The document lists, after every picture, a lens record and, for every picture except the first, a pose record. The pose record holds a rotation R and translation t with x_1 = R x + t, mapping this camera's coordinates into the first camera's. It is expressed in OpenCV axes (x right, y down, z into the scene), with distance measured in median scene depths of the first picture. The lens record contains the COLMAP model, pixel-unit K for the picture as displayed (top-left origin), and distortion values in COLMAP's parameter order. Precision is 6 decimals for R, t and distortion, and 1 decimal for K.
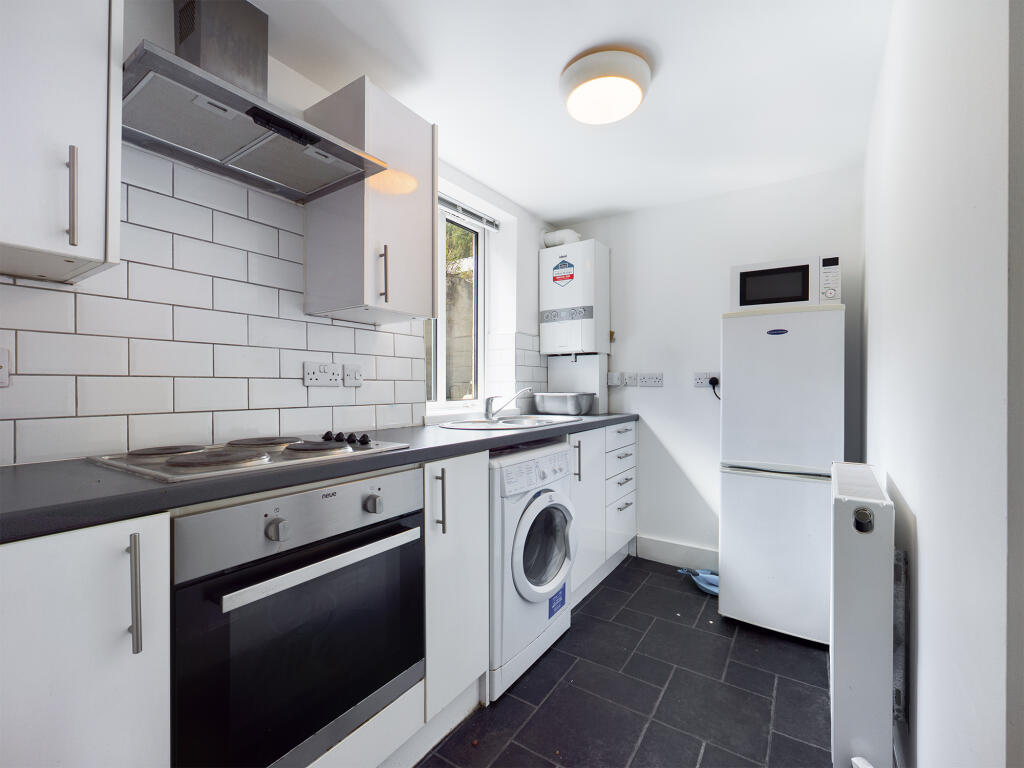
lens RADIAL K [[438.7, 0, 508.5], [0, 438.7, 388.9], [0, 0, 1]] dist [-0.000518, -0.000123]
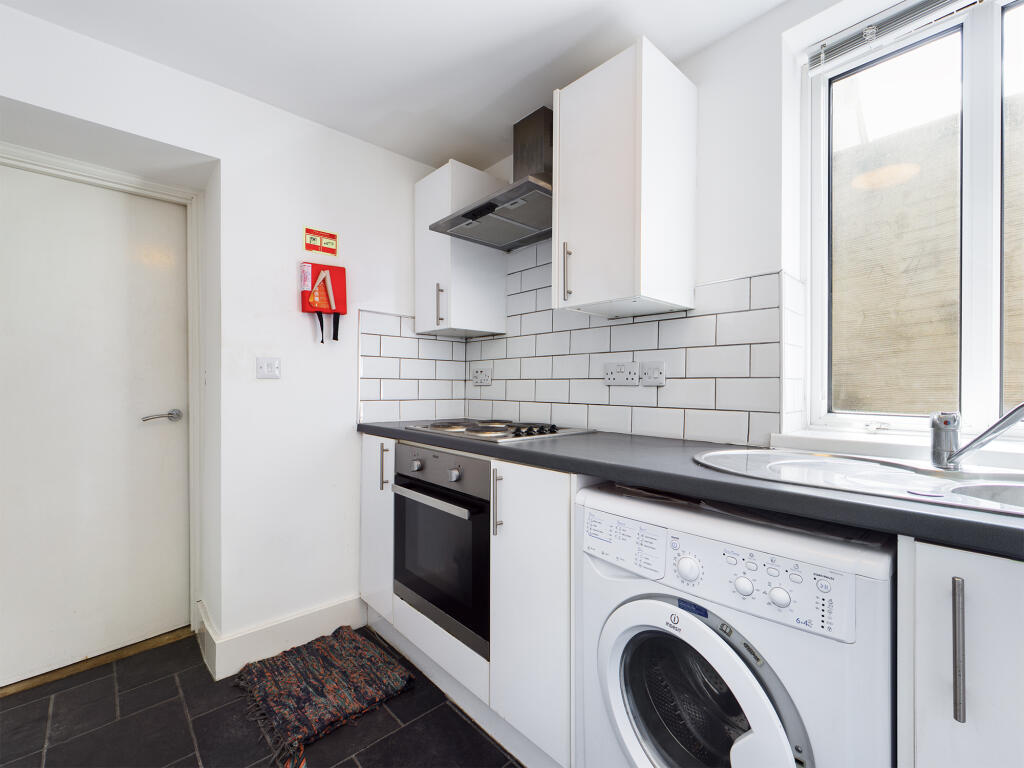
lens RADIAL K [[456.1, 0, 512.0], [0, 456.1, 384.0], [0, 0, 1]] dist [-0.001366, -0.000509]
pose [[-0.233279, 0.002745, -0.972406, 0.651042], [-0.004965, 0.999980, 0.004014, -0.012696], [0.972397, 0.005764, -0.233261, 0.981297]]
